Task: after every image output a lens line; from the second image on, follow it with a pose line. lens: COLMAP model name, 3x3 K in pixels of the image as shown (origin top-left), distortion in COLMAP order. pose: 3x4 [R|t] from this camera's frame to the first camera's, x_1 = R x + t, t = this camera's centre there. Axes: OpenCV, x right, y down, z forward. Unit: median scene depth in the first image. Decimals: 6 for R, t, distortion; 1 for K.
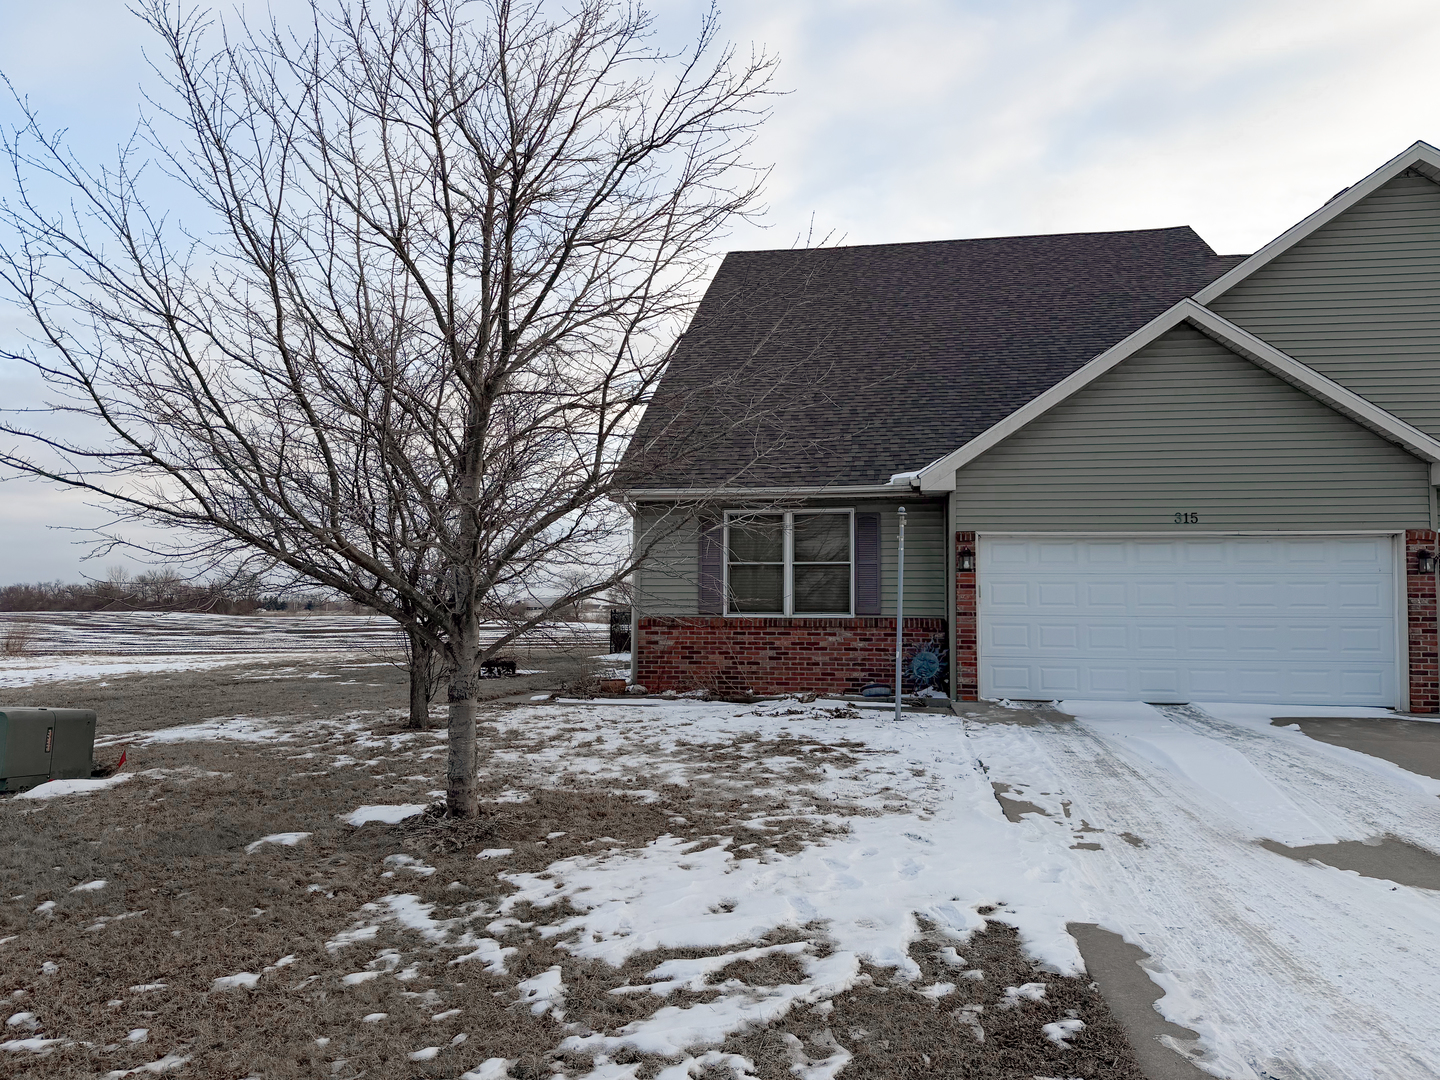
lens RADIAL K [[1022.9, 0, 720.0], [0, 1022.9, 540.0], [0, 0, 1]] dist [0.062172, -0.063395]
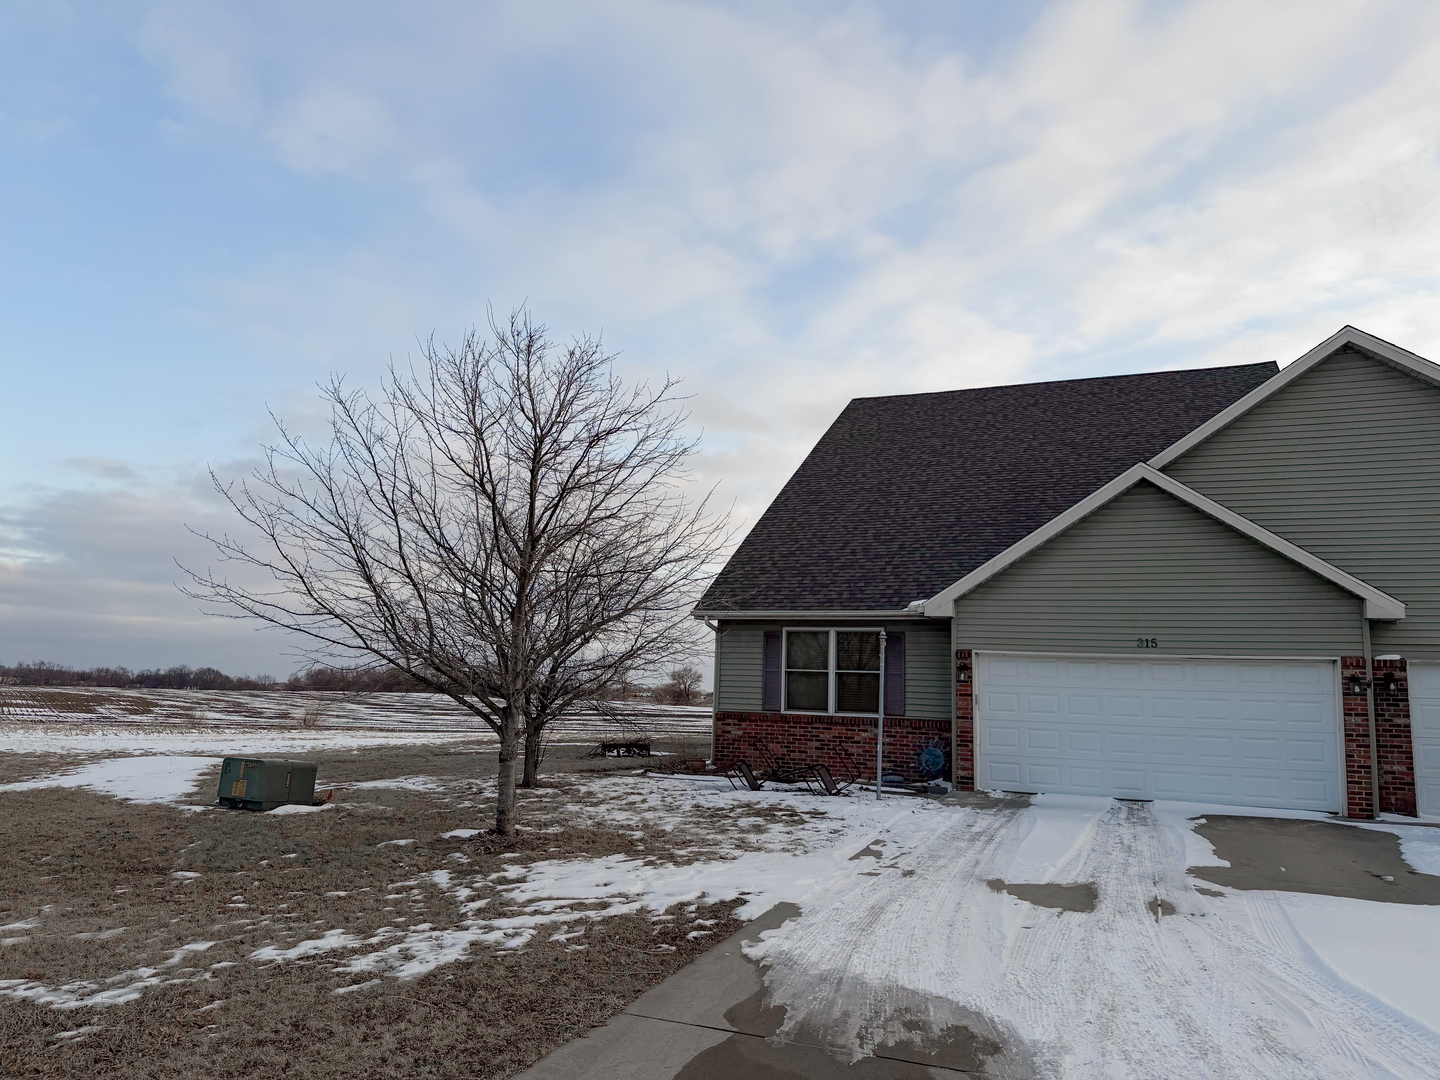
lens RADIAL K [[995.3, 0, 713.9], [0, 995.3, 521.2], [0, 0, 1]] dist [0.117432, -0.172356]
pose [[0.973492, -0.013061, -0.228346, 0.224473], [-0.012441, 0.993866, -0.109888, -0.025540], [0.228381, 0.109816, 0.967359, -0.257359]]
